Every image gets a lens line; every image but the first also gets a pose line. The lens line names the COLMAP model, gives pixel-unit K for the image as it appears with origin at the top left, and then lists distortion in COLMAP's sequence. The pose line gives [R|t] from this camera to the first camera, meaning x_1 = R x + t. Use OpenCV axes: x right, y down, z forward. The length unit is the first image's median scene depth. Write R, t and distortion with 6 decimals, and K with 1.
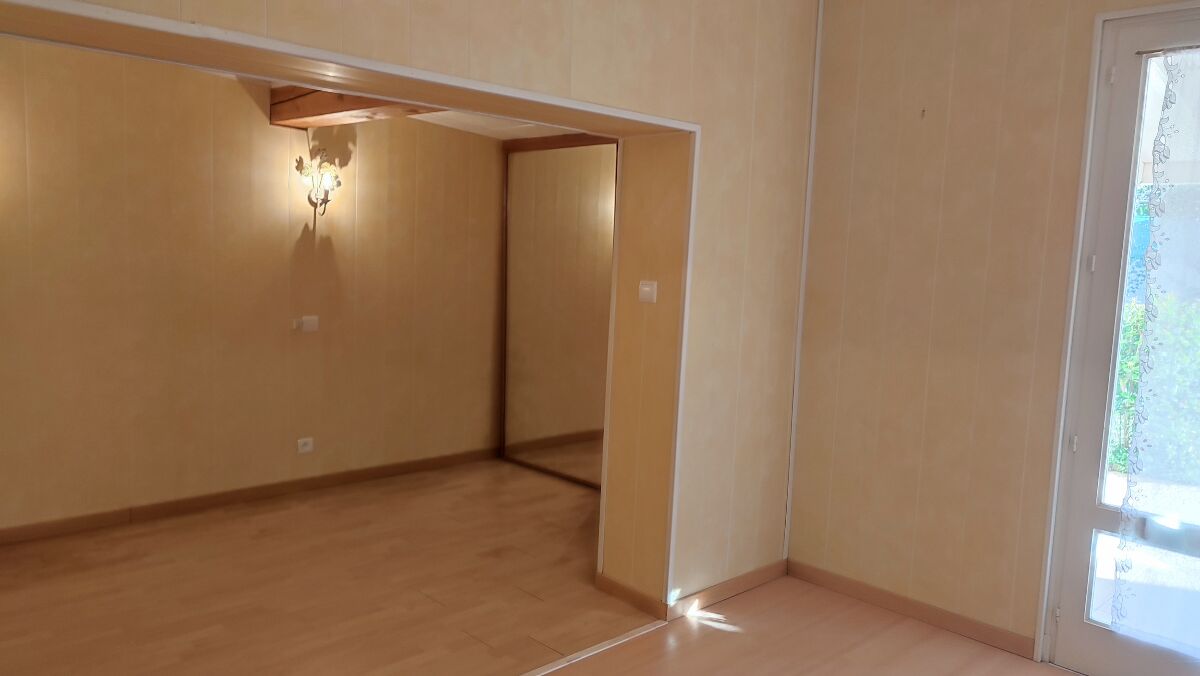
lens RADIAL K [[880.9, 0, 600.0], [0, 880.9, 338.0], [0, 0, 1]] dist [0.027610, -0.001709]
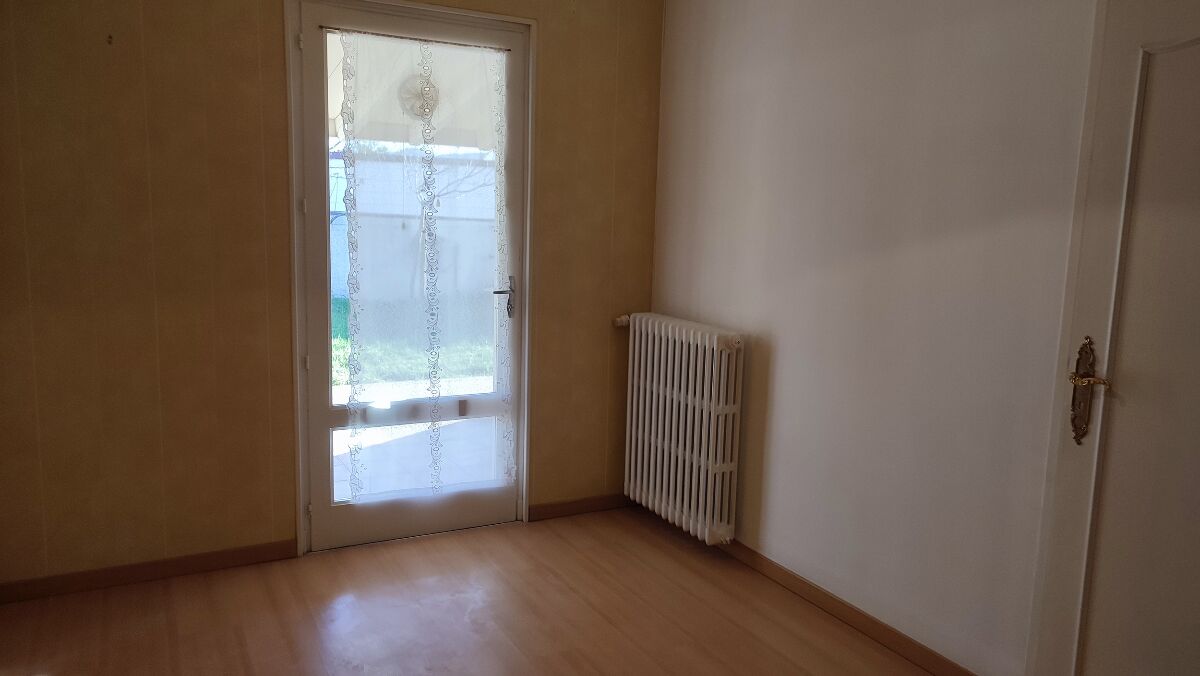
lens RADIAL K [[880.9, 0, 600.0], [0, 880.9, 338.0], [0, 0, 1]] dist [0.027610, -0.001709]
pose [[0.268635, -0.170174, 0.948091, -0.465926], [0.083676, 0.984672, 0.153031, -0.058729], [-0.959601, 0.038222, 0.278757, 0.318443]]
